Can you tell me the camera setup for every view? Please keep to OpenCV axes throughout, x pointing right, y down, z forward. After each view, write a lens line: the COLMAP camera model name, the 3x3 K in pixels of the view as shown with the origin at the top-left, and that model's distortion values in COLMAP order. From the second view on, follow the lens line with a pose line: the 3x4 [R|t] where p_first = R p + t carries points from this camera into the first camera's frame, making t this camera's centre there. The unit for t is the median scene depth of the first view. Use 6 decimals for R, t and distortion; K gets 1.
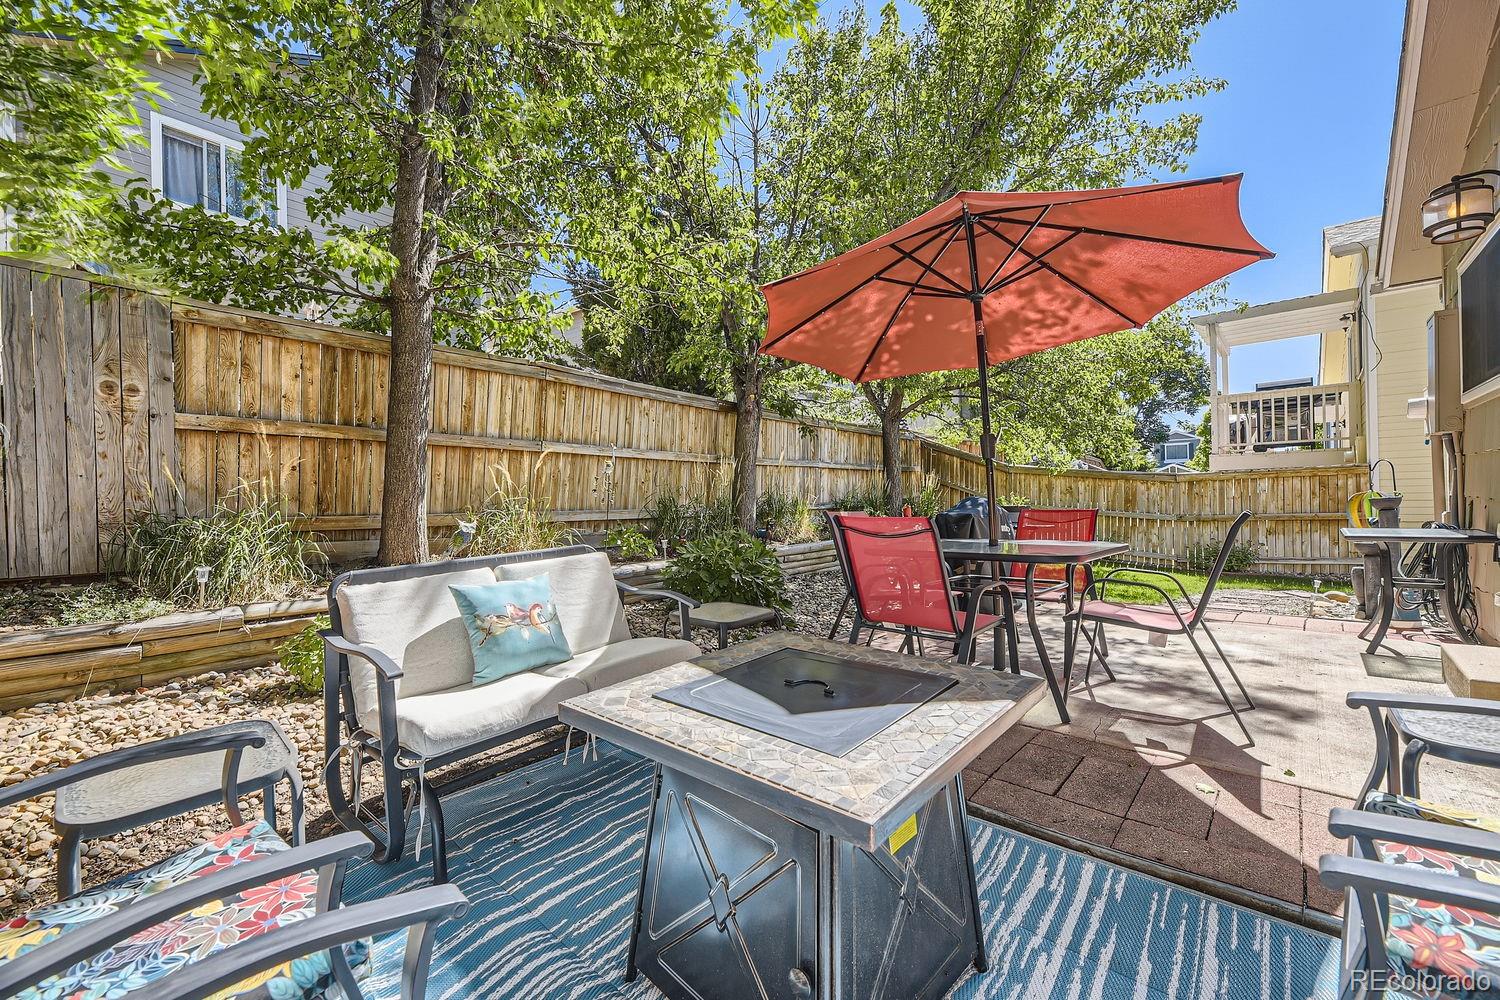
lens RADIAL K [[607.5, 0, 747.9], [0, 607.5, 507.4], [0, 0, 1]] dist [0.000570, -0.000034]
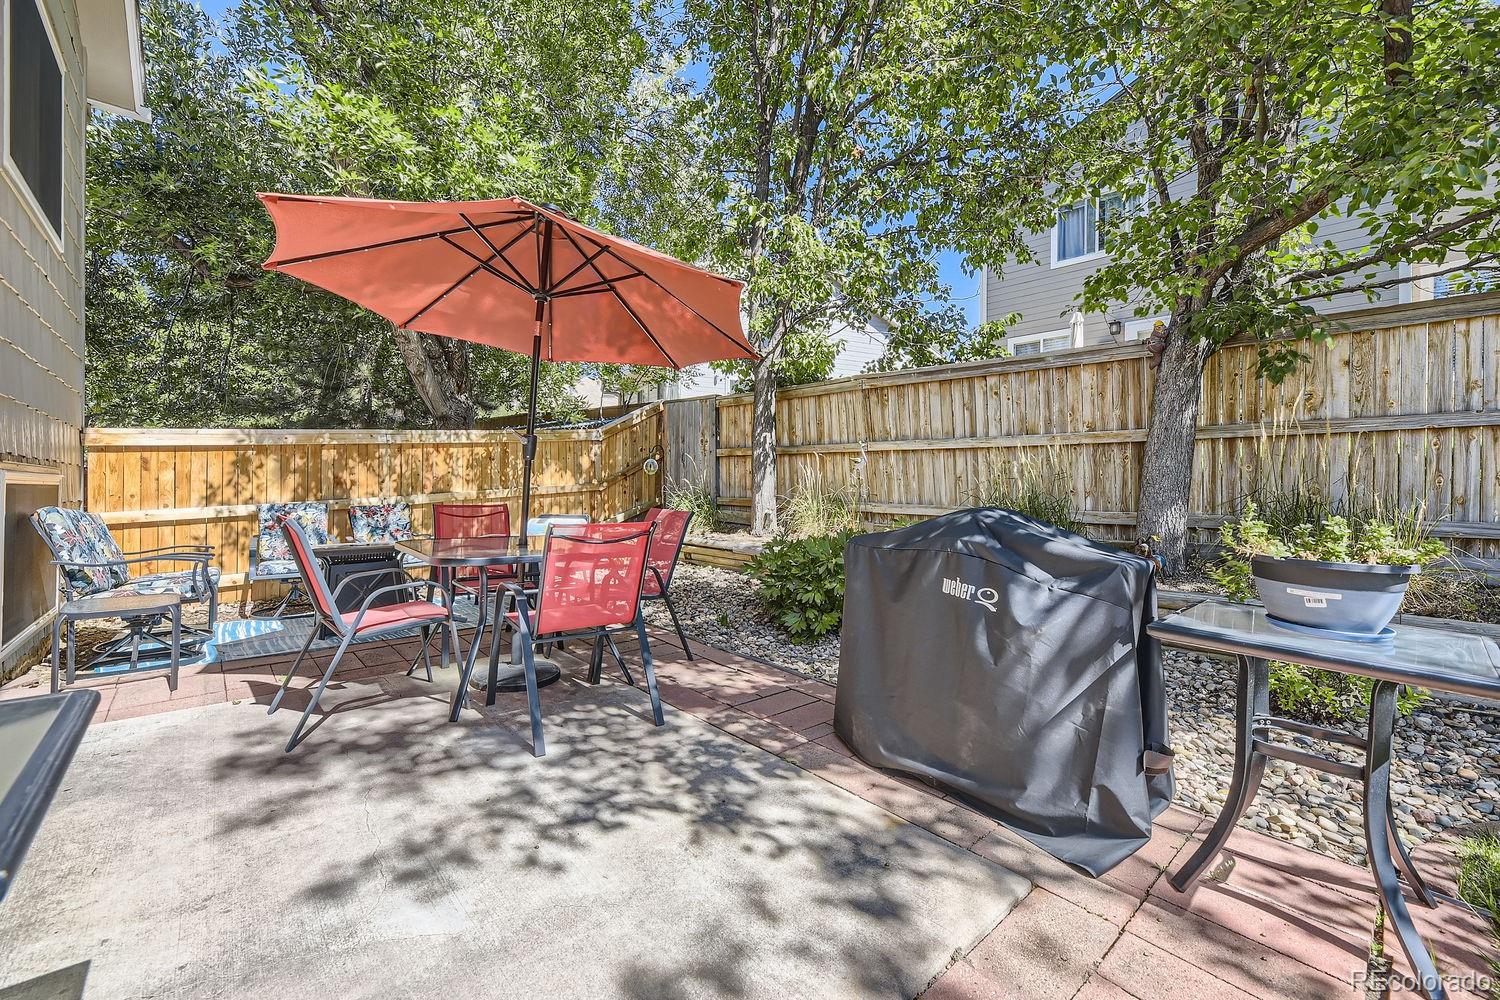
lens RADIAL K [[615.9, 0, 747.0], [0, 615.9, 491.2], [0, 0, 1]] dist [-0.000806, -0.000159]
pose [[-0.130801, 0.015515, -0.991287, 1.453066], [-0.027691, 0.999430, 0.019296, -0.055604], [0.991022, 0.029973, -0.130297, 1.591869]]
